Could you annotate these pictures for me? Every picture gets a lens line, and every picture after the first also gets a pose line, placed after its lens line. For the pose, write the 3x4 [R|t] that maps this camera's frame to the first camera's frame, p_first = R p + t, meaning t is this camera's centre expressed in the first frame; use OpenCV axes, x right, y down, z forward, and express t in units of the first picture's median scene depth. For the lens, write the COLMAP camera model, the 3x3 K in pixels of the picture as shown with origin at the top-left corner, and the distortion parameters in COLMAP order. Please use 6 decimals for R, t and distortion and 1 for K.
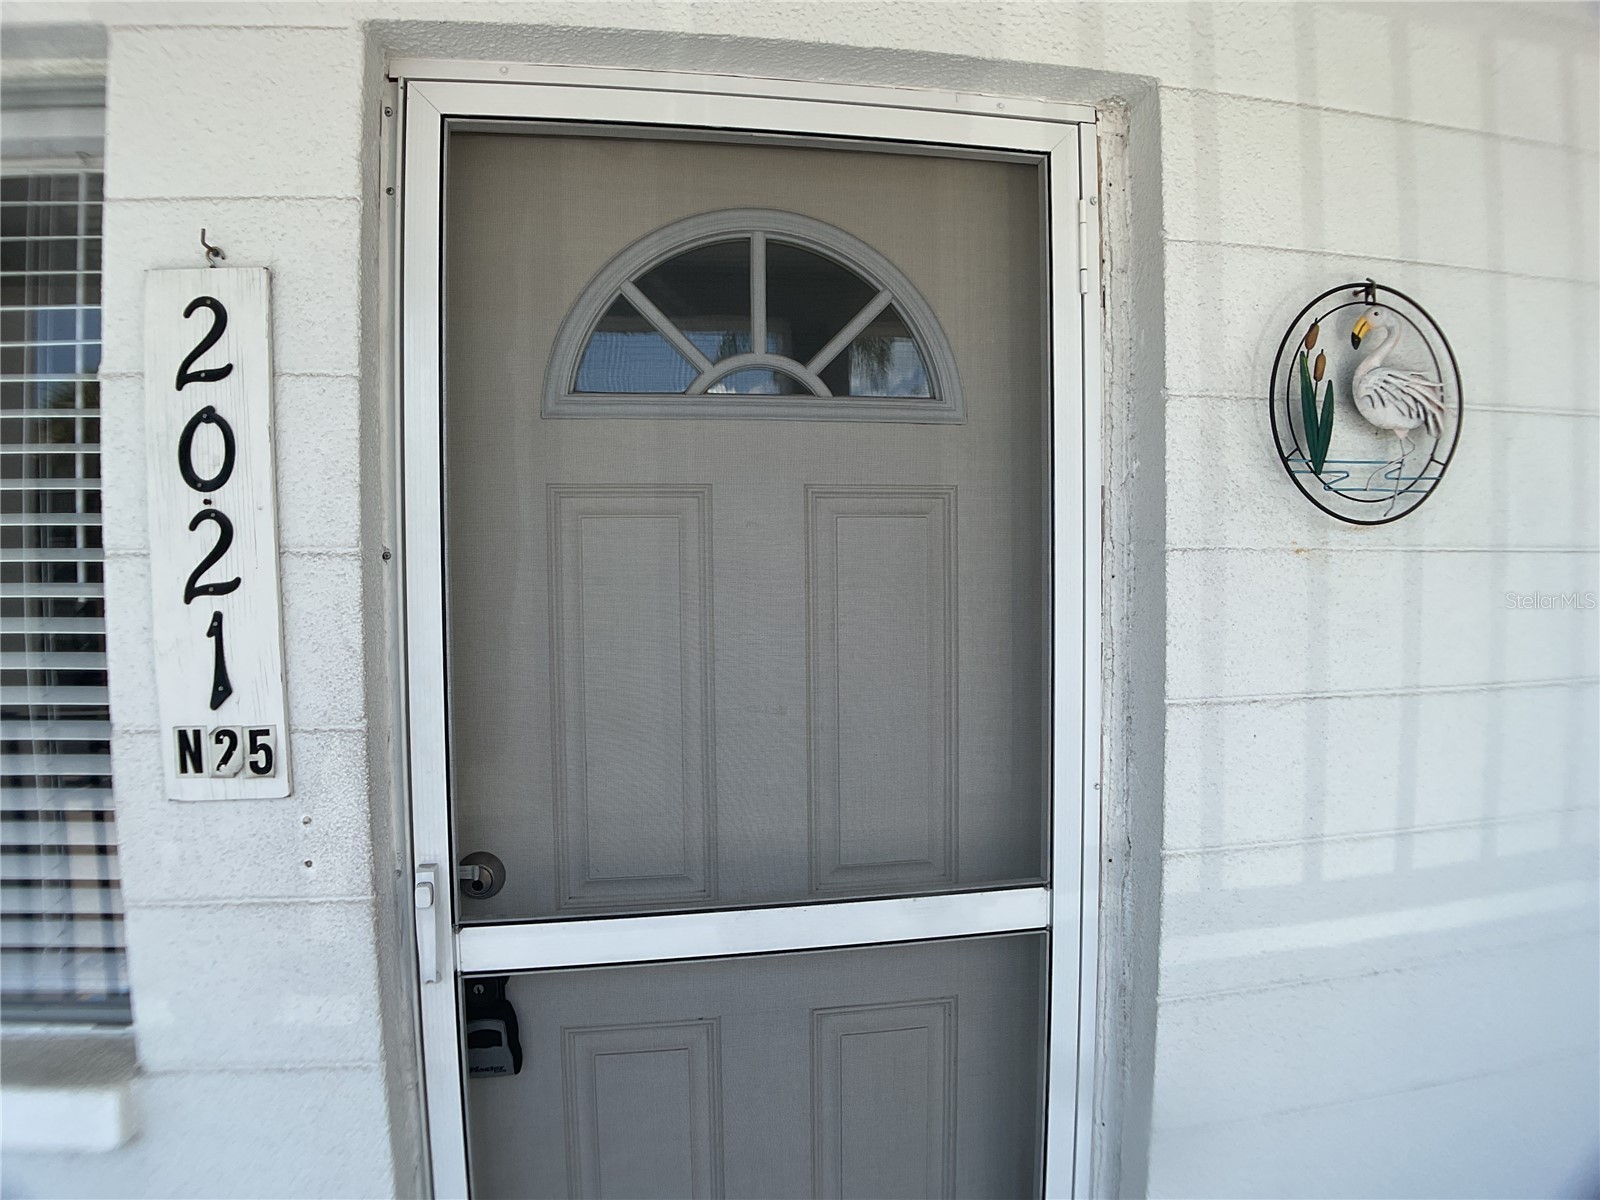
lens RADIAL K [[920.1, 0, 800.0], [0, 920.1, 600.0], [0, 0, 1]] dist [-0.071504, -0.013150]
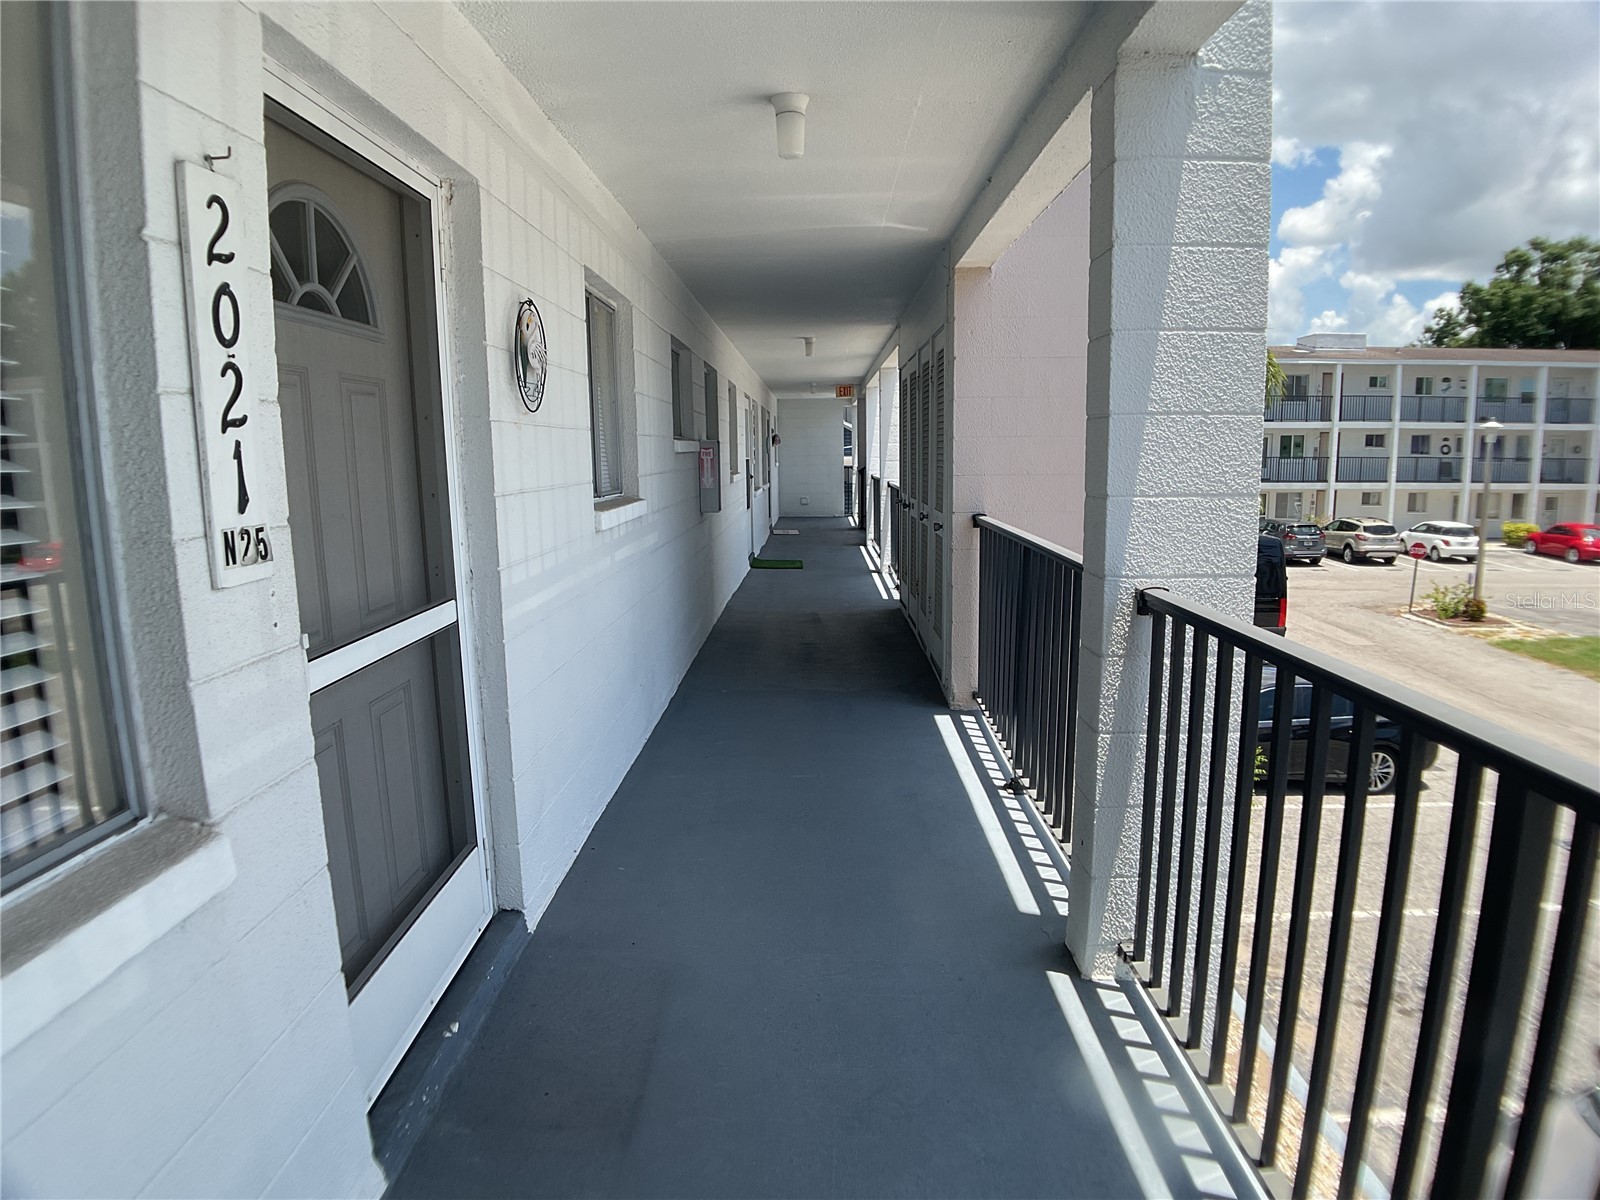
lens RADIAL K [[920.1, 0, 800.0], [0, 920.1, 600.0], [0, 0, 1]] dist [-0.071504, -0.013150]
pose [[0.175651, -0.152983, 0.972493, -1.819344], [0.048198, 0.988003, 0.146718, 0.093946], [-0.983272, 0.021101, 0.180918, -0.062609]]
